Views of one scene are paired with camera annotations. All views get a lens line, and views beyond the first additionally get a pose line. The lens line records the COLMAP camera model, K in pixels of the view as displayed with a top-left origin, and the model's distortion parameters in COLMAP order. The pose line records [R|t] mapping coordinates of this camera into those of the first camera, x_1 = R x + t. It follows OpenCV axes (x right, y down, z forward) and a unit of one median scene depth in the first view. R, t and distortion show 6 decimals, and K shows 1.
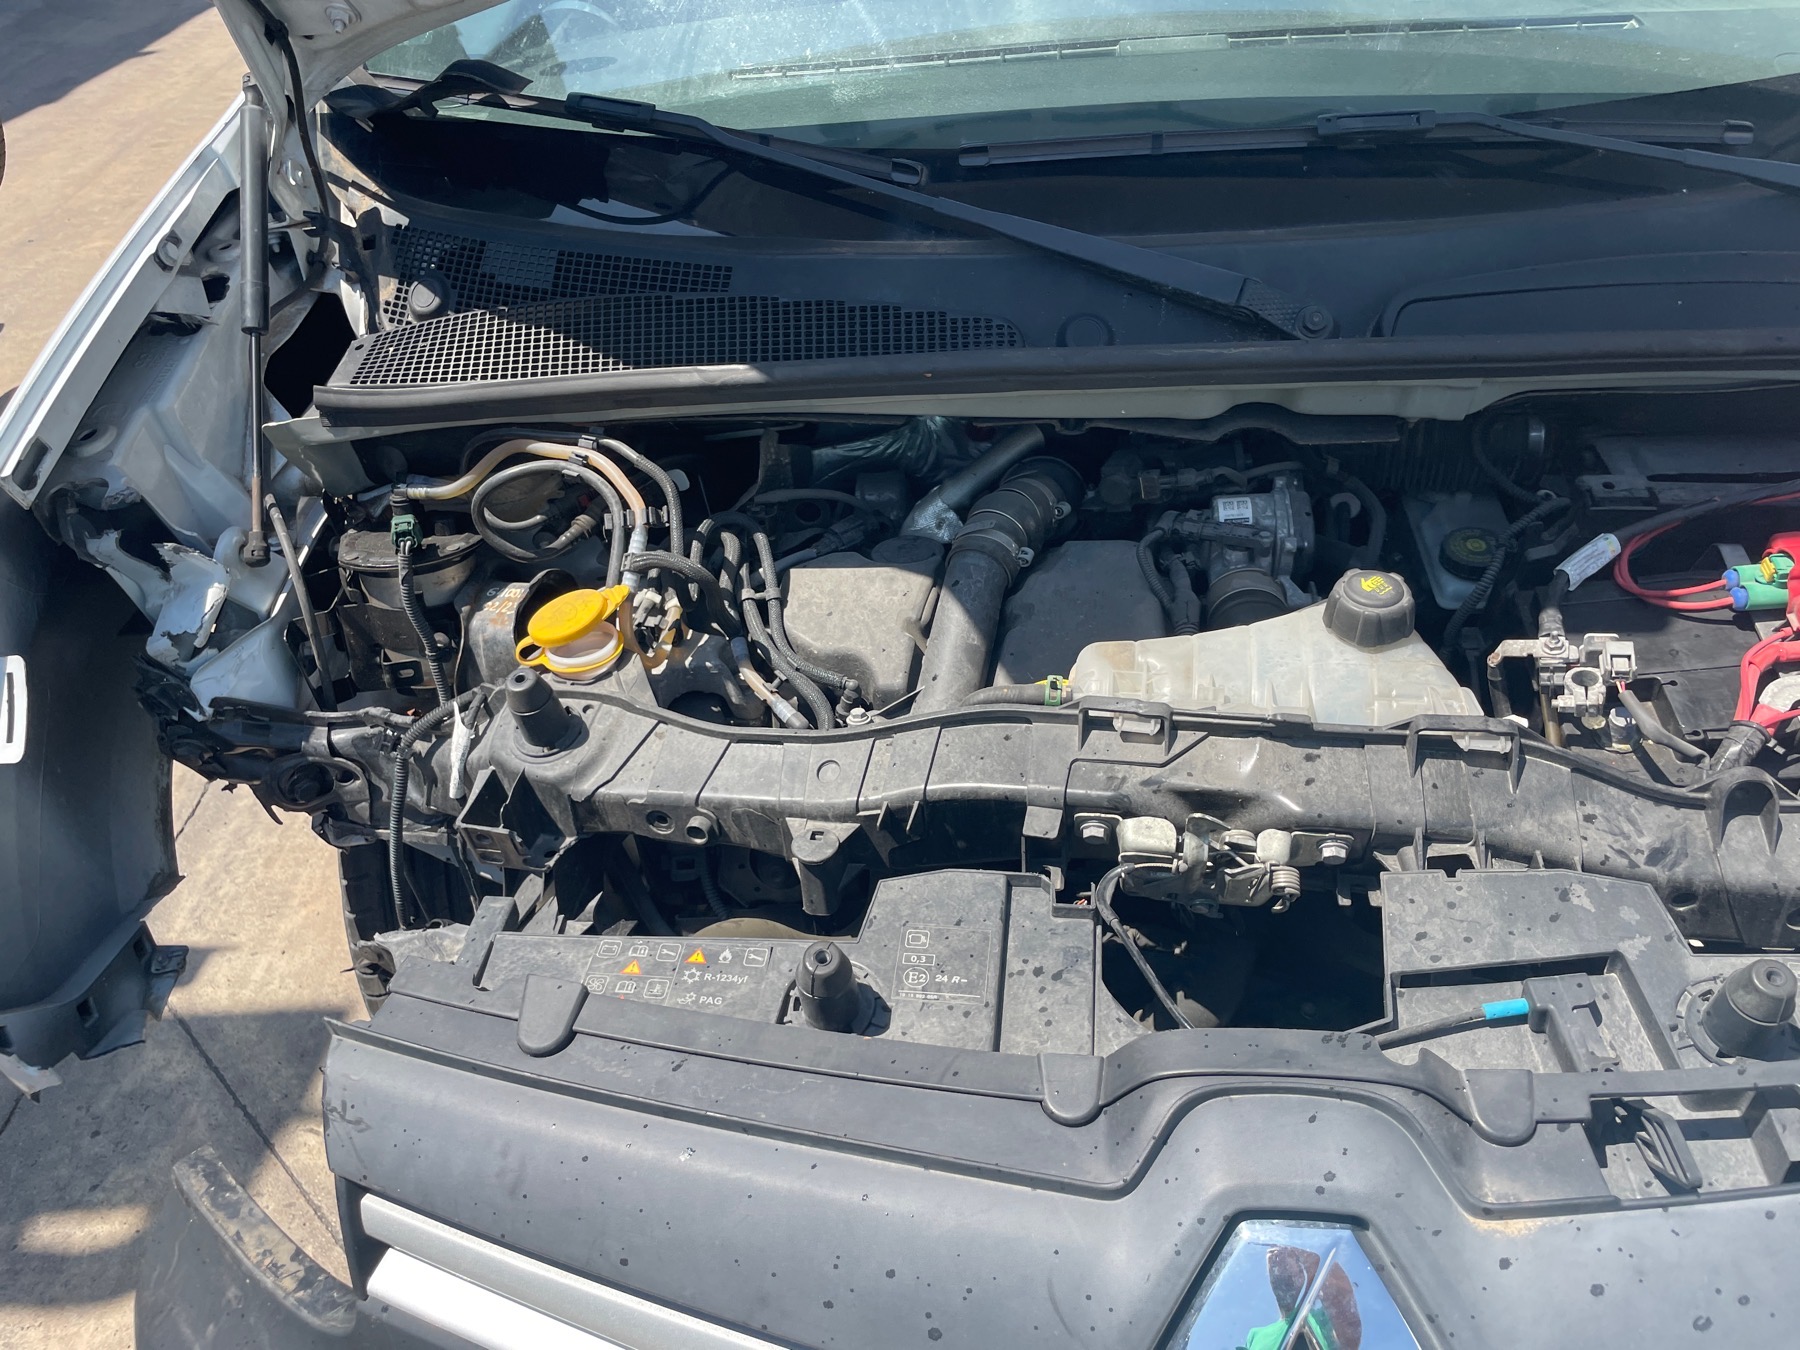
lens RADIAL K [[1359.3, 0, 899.2], [0, 1359.3, 682.2], [0, 0, 1]] dist [0.085749, -0.116524]
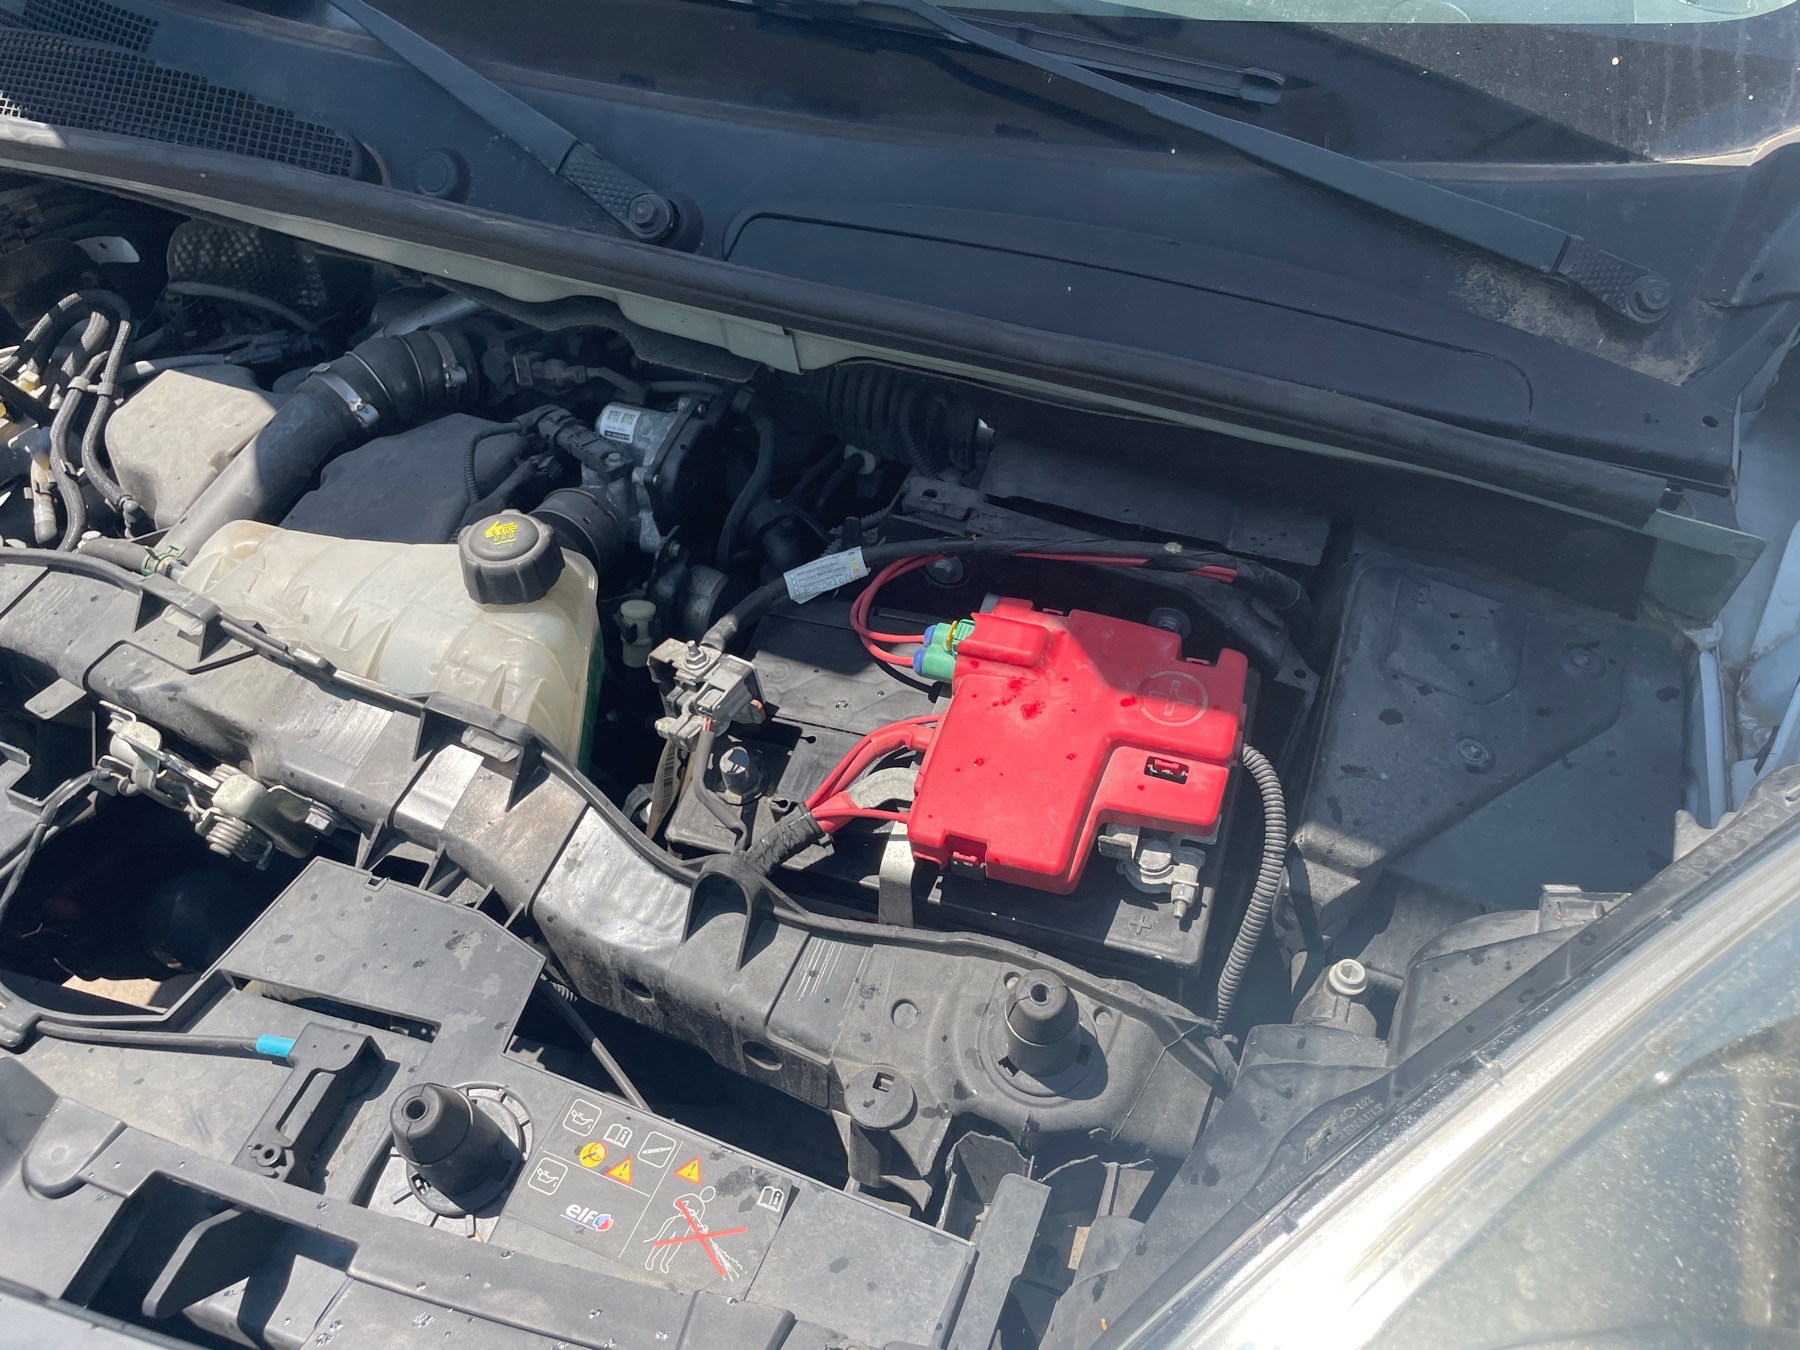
lens RADIAL K [[1370.0, 0, 903.9], [0, 1370.0, 665.0], [0, 0, 1]] dist [0.089346, -0.119418]
pose [[0.951906, 0.261734, -0.159281, 0.656113], [-0.247292, 0.963242, 0.104938, -0.126584], [0.180892, -0.060503, 0.981640, 0.191465]]
